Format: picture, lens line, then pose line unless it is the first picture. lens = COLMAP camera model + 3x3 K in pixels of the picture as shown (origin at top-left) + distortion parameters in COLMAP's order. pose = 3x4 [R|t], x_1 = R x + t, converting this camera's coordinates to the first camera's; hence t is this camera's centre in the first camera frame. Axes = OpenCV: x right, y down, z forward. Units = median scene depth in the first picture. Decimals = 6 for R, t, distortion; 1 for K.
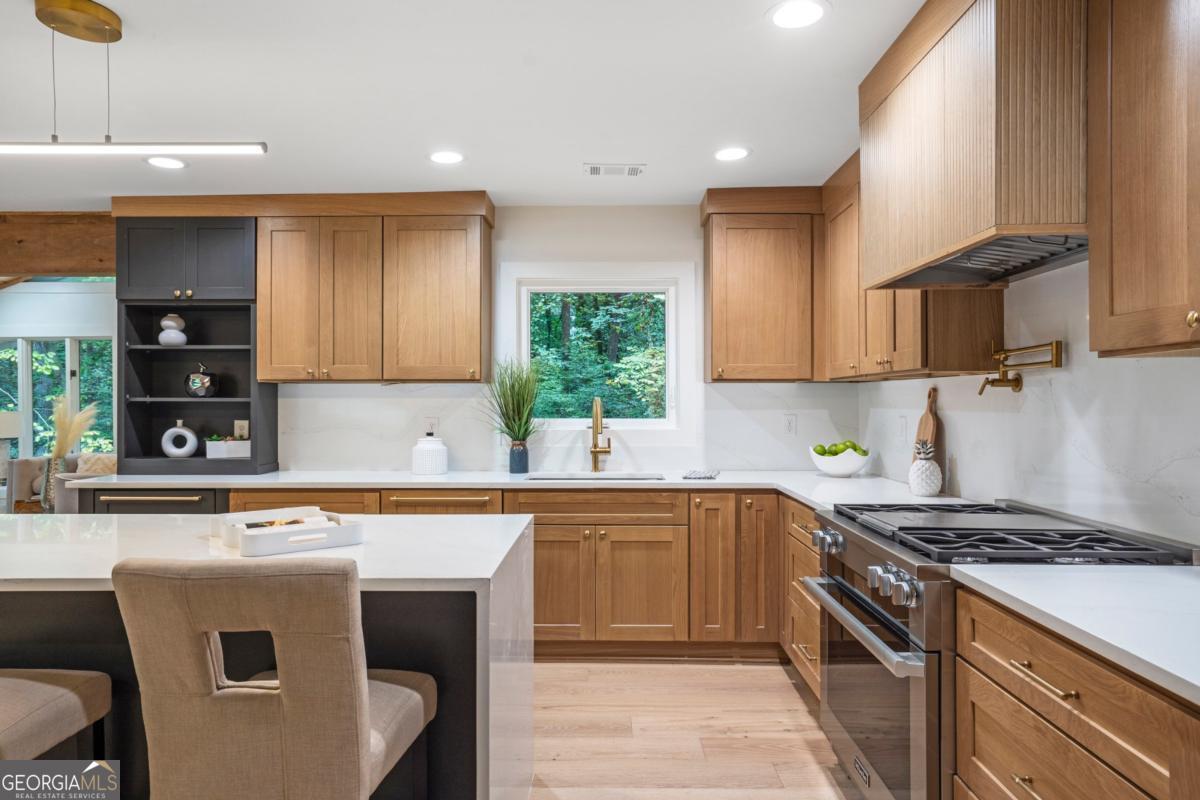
lens RADIAL K [[738.3, 0, 606.1], [0, 738.3, 398.7], [0, 0, 1]] dist [-0.014532, 0.021588]
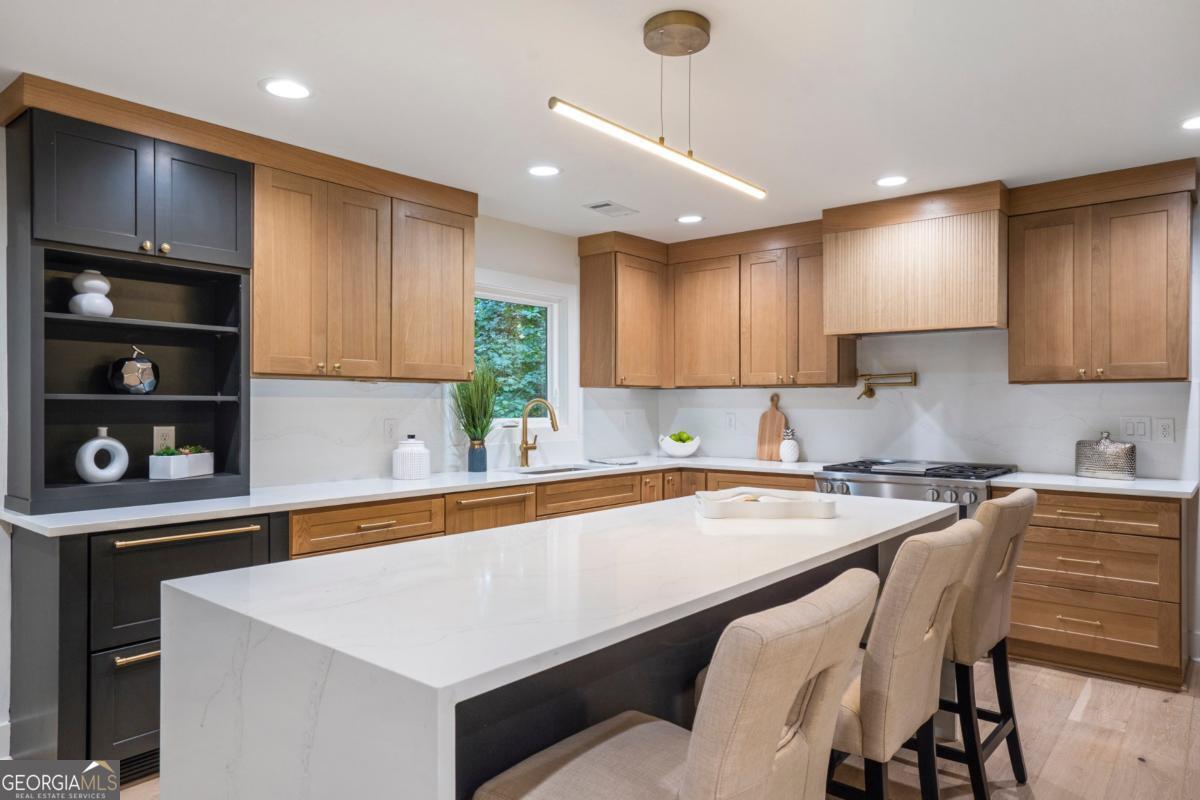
lens RADIAL K [[738.3, 0, 600.3], [0, 738.3, 401.3], [0, 0, 1]] dist [-0.014532, 0.021588]
pose [[0.645356, 0.005345, 0.763863, -0.811301], [-0.005067, 0.999983, -0.002716, 0.004530], [-0.763865, -0.002117, 0.645373, 0.212689]]
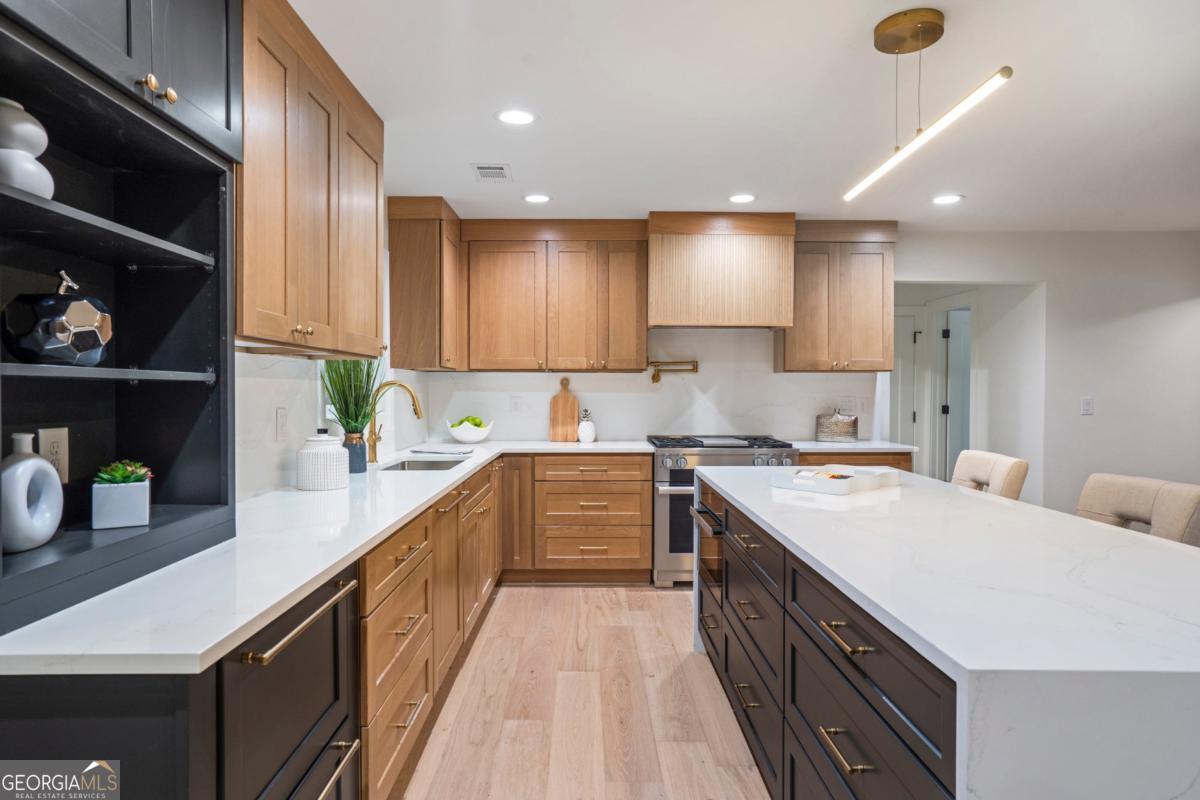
lens RADIAL K [[683.4, 0, 573.0], [0, 683.4, 388.5], [0, 0, 1]] dist [-0.006663, 0.013828]
pose [[0.025361, 0.001643, 0.999677, -0.886067], [-0.006770, 0.999976, -0.001471, 0.007702], [-0.999655, -0.006731, 0.025372, 0.758519]]
